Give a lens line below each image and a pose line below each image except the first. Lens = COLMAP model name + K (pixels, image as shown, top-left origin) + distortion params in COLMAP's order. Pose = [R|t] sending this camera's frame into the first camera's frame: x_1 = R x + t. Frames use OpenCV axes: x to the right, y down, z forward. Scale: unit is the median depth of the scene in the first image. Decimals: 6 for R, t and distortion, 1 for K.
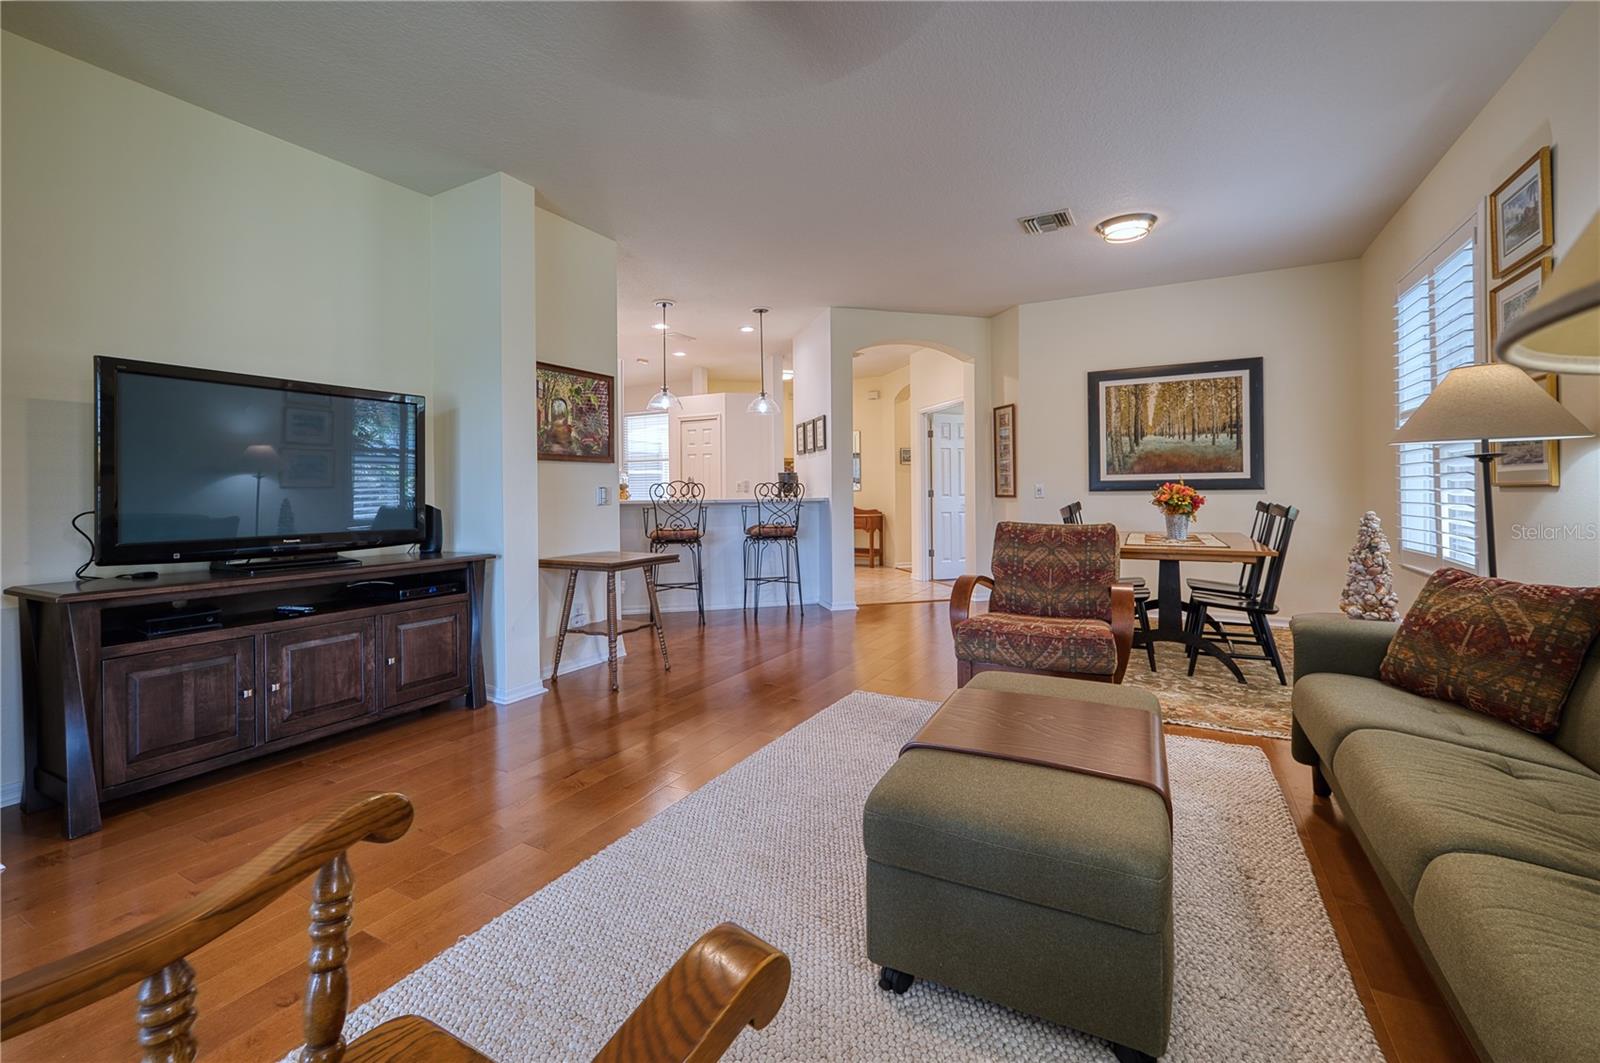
lens RADIAL K [[675.2, 0, 807.1], [0, 675.2, 488.0], [0, 0, 1]] dist [0.001080, 0.003655]
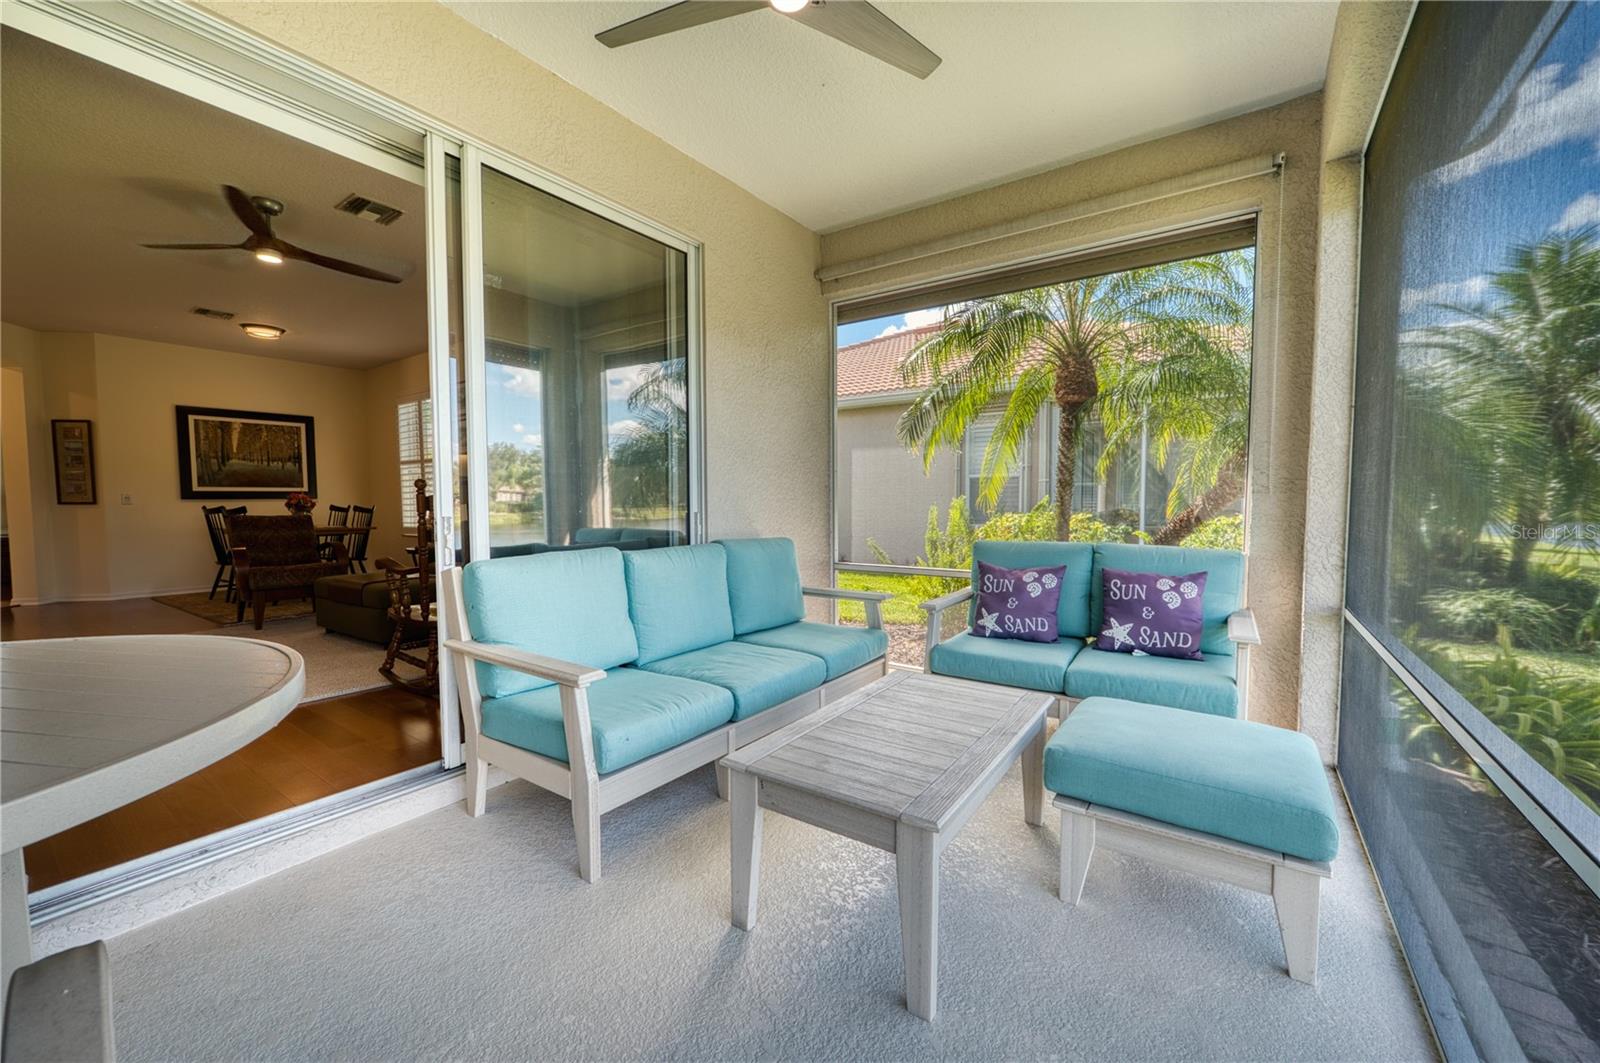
lens RADIAL K [[625.5, 0, 786.8], [0, 625.5, 533.0], [0, 0, 1]] dist [0.001054, 0.000408]
pose [[0.136780, -0.044483, 0.989602, -0.628813], [-0.000966, 0.998985, 0.045038, 0.015157], [-0.990601, -0.007117, 0.136598, -0.313902]]
